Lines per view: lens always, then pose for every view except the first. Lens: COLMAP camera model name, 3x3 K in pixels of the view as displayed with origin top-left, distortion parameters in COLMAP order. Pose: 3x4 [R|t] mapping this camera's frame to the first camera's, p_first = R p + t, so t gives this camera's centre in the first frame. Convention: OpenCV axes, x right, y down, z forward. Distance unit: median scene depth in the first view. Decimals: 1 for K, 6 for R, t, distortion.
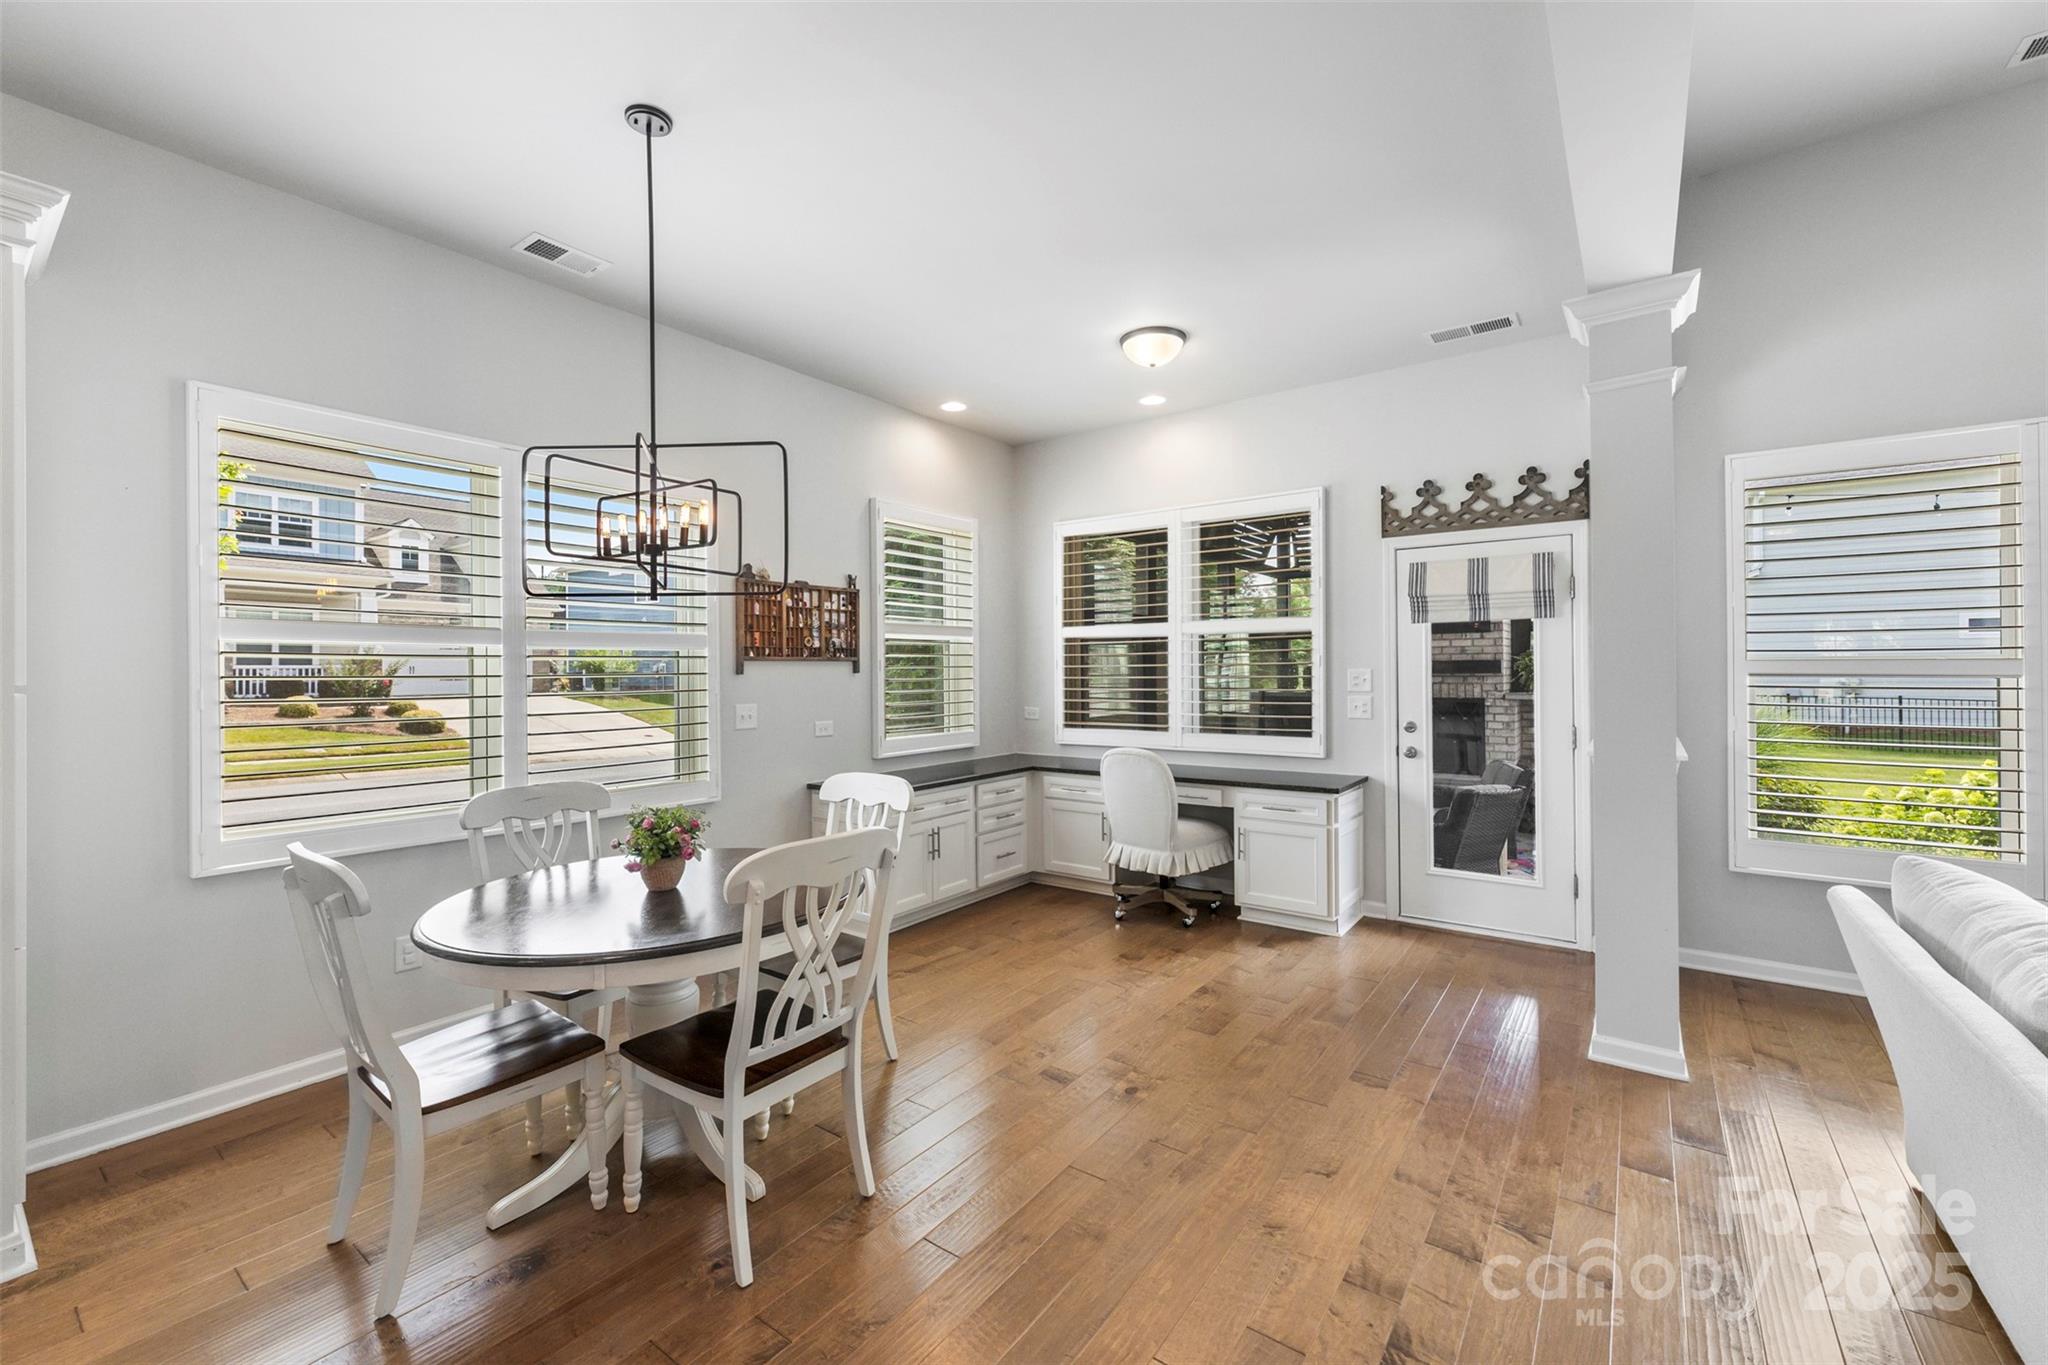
lens RADIAL K [[841.0, 0, 1018.4], [0, 841.0, 674.6], [0, 0, 1]] dist [-0.005383, -0.000218]
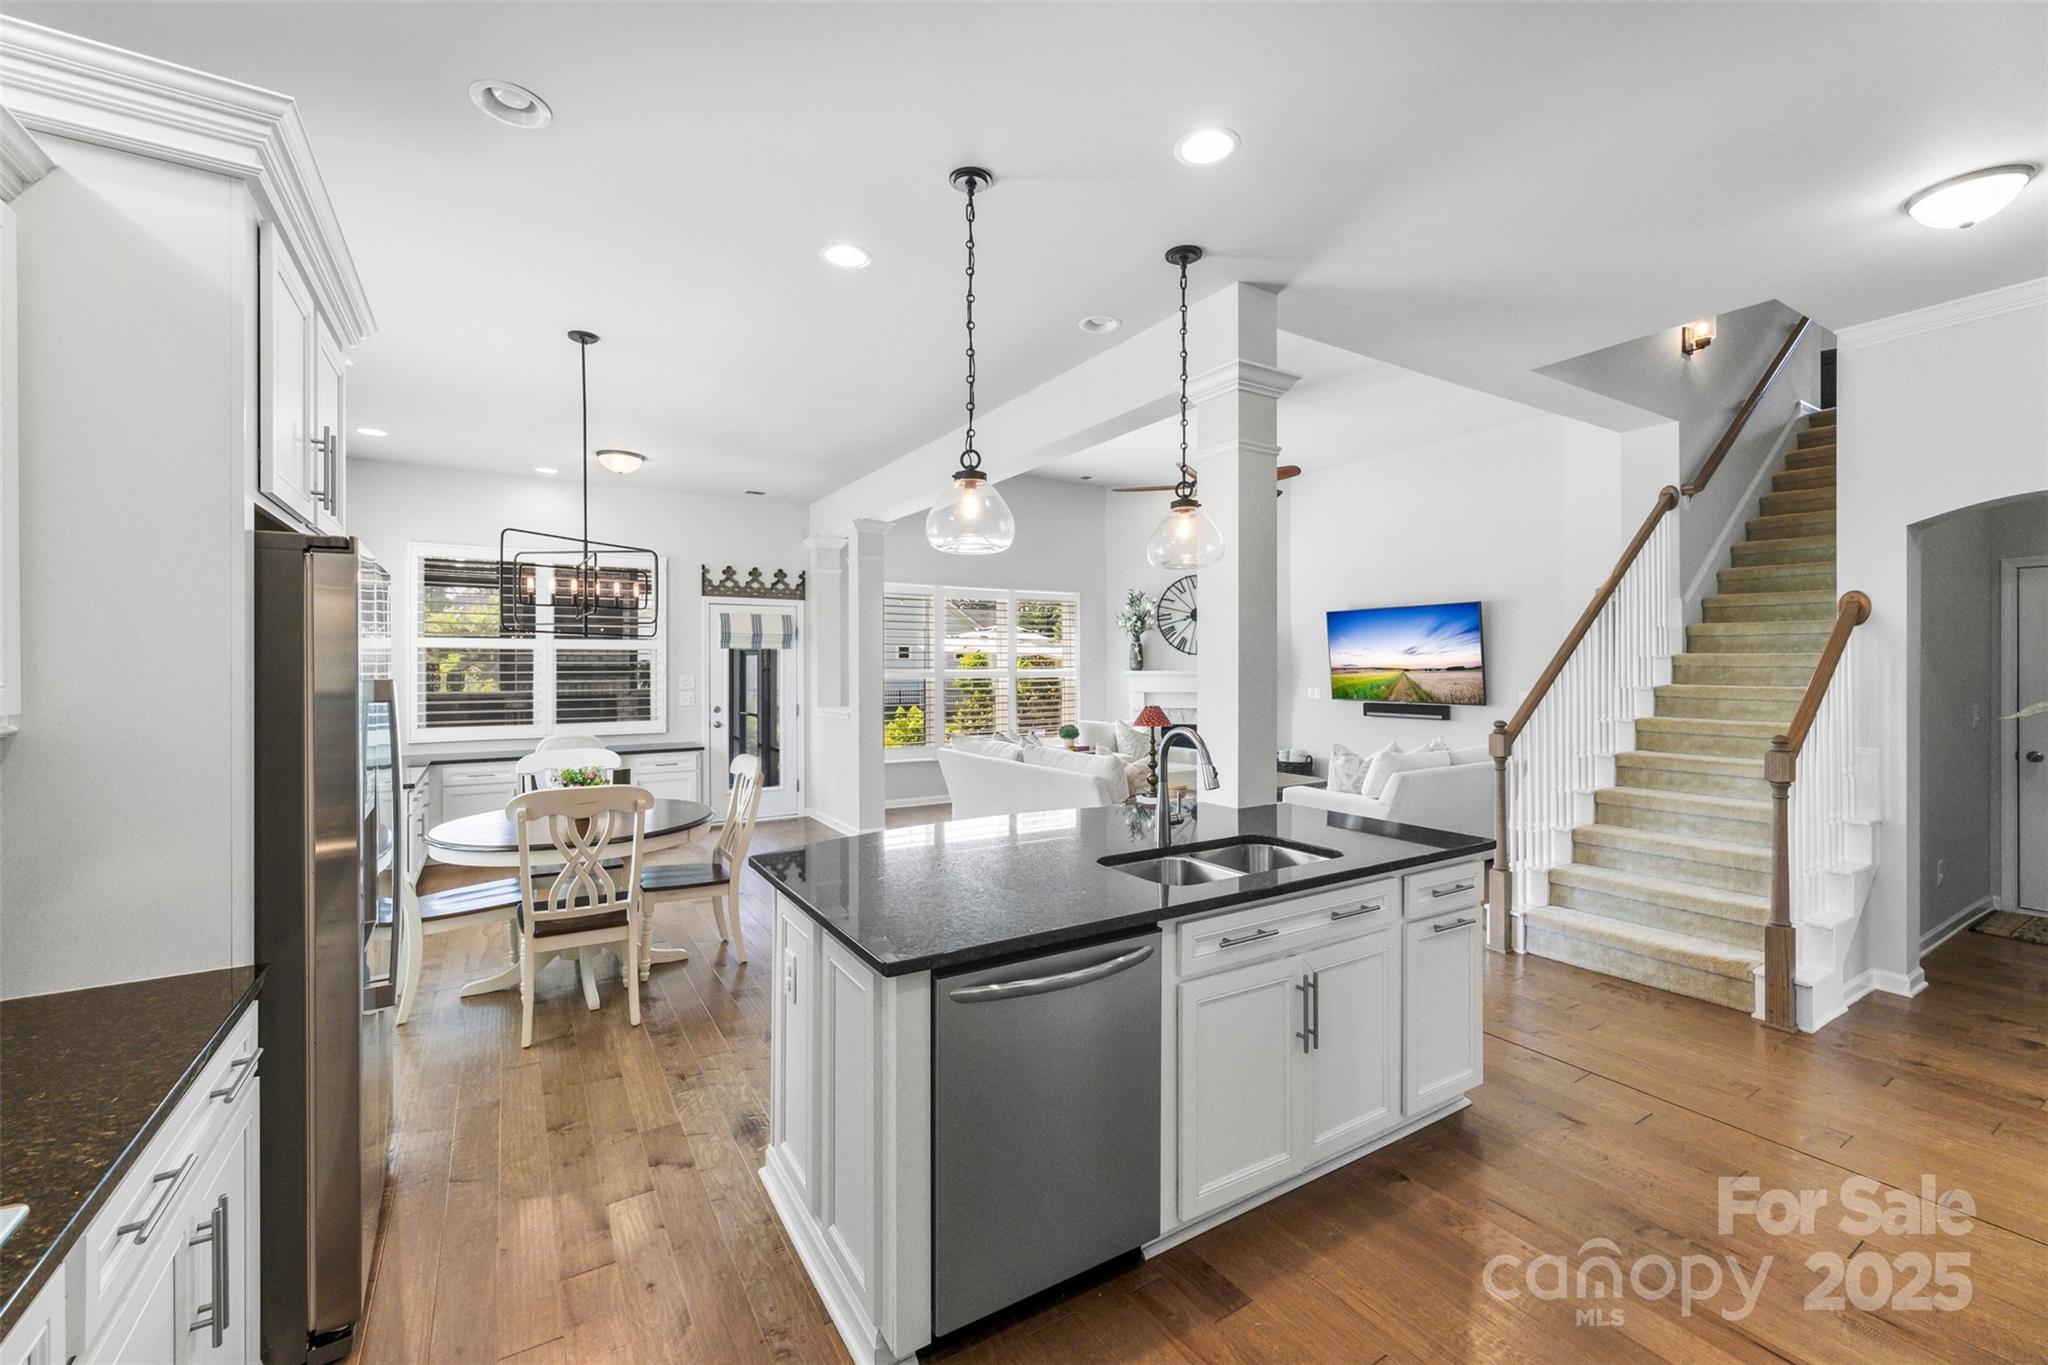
lens RADIAL K [[841.0, 0, 1021.3], [0, 841.0, 663.7], [0, 0, 1]] dist [-0.005383, -0.000218]
pose [[0.351303, 0.004015, 0.936253, -0.903103], [-0.002830, 0.999991, -0.003226, -0.026215], [-0.936257, -0.001517, 0.351311, -0.167427]]
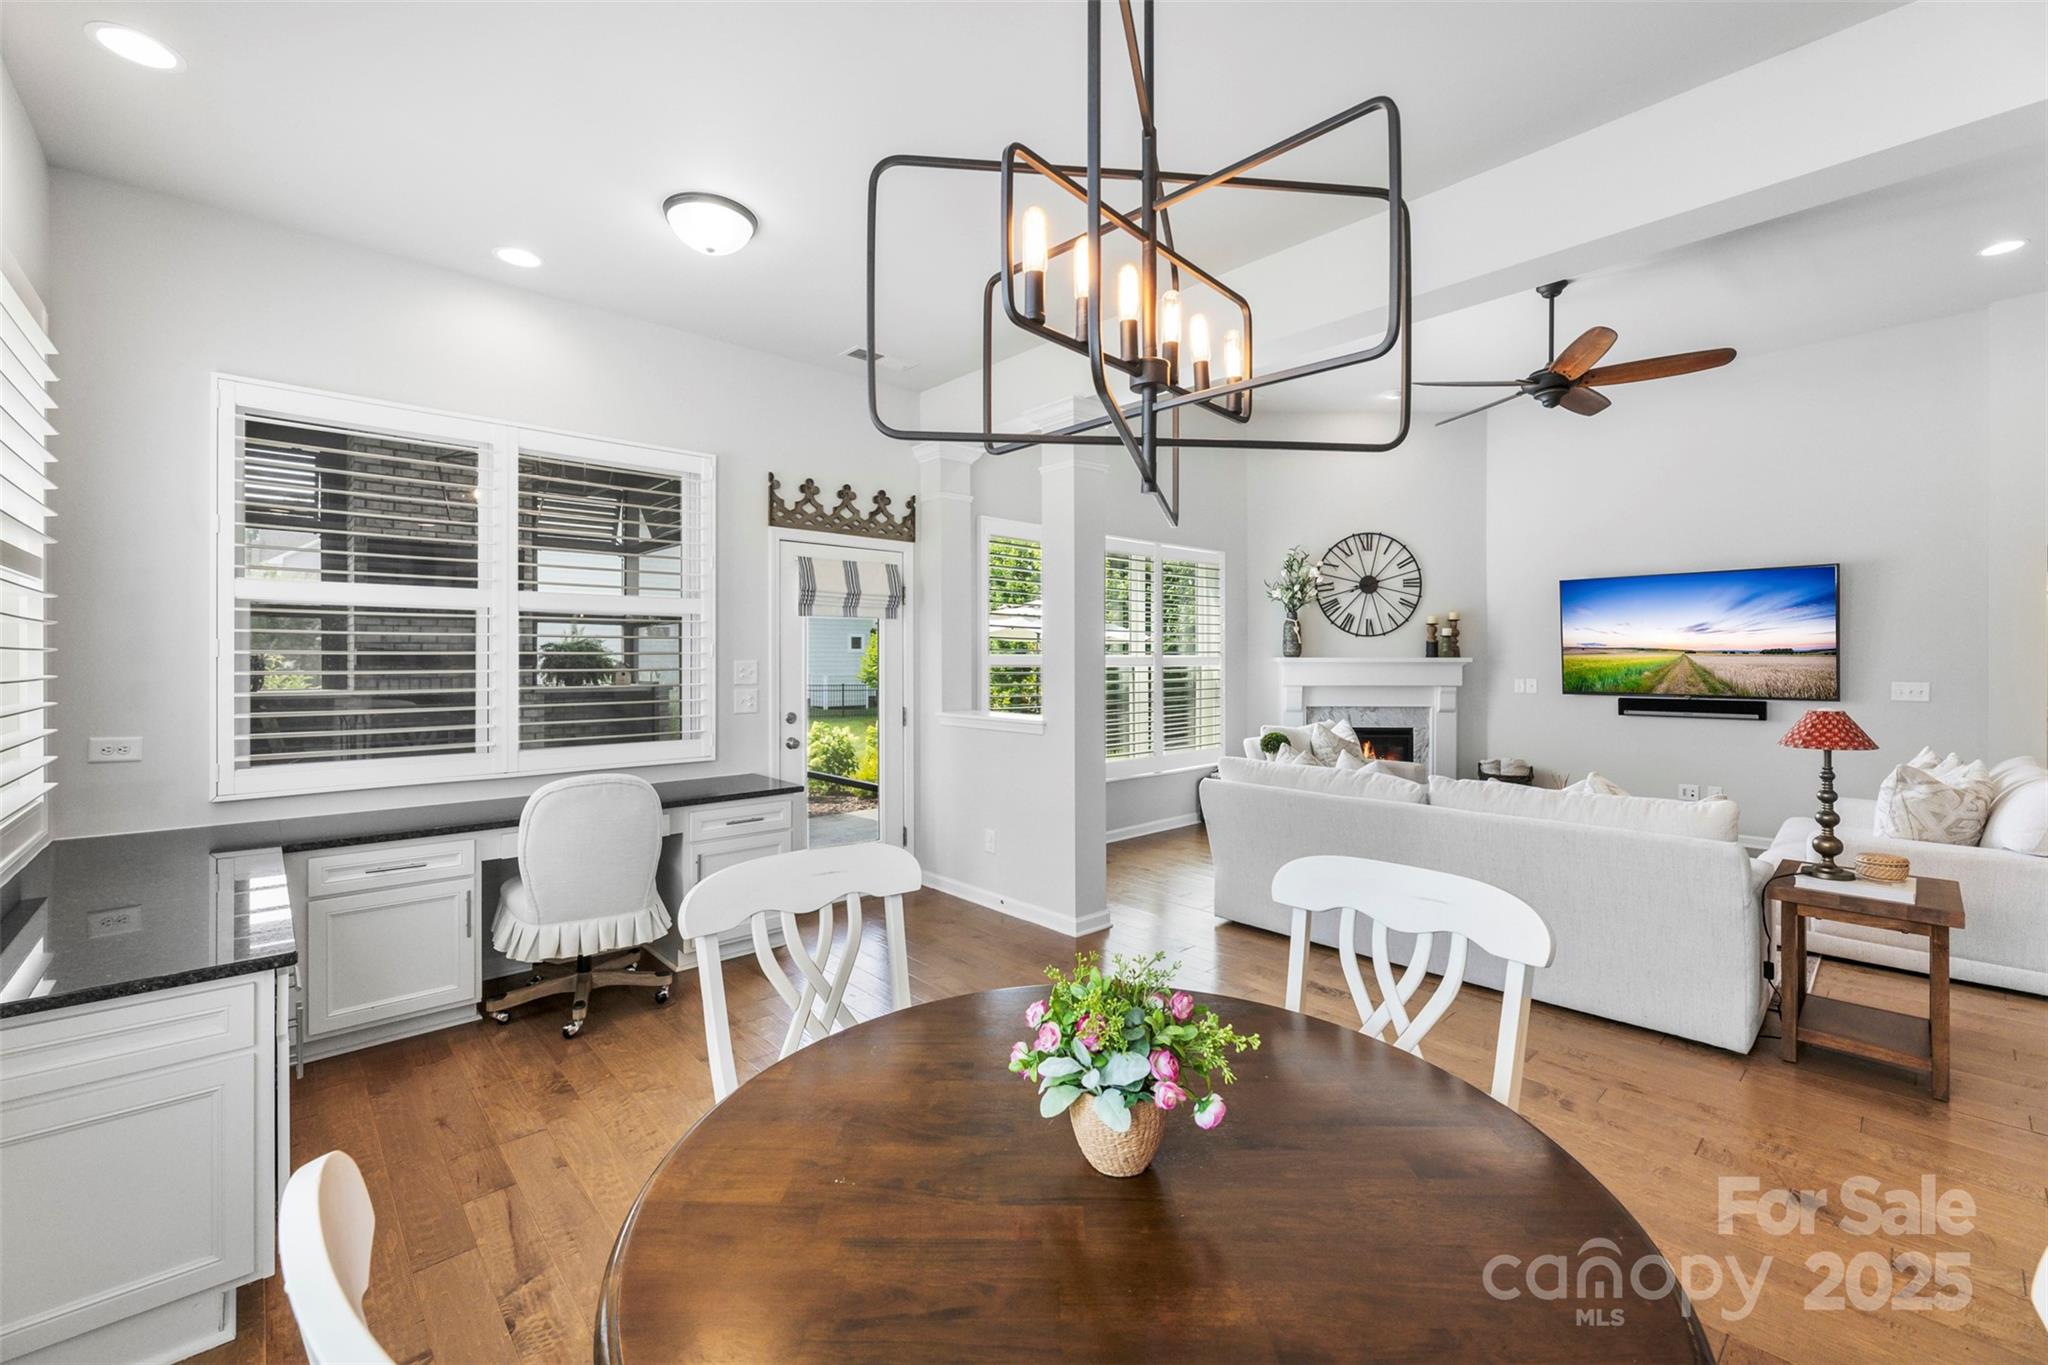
lens RADIAL K [[841.0, 0, 1027.0], [0, 841.0, 672.8], [0, 0, 1]] dist [-0.005383, -0.000218]
pose [[0.179918, -0.015092, 0.983566, -0.479744], [-0.003891, 0.999864, 0.016054, -0.009217], [-0.983674, -0.006715, 0.179835, 0.538375]]
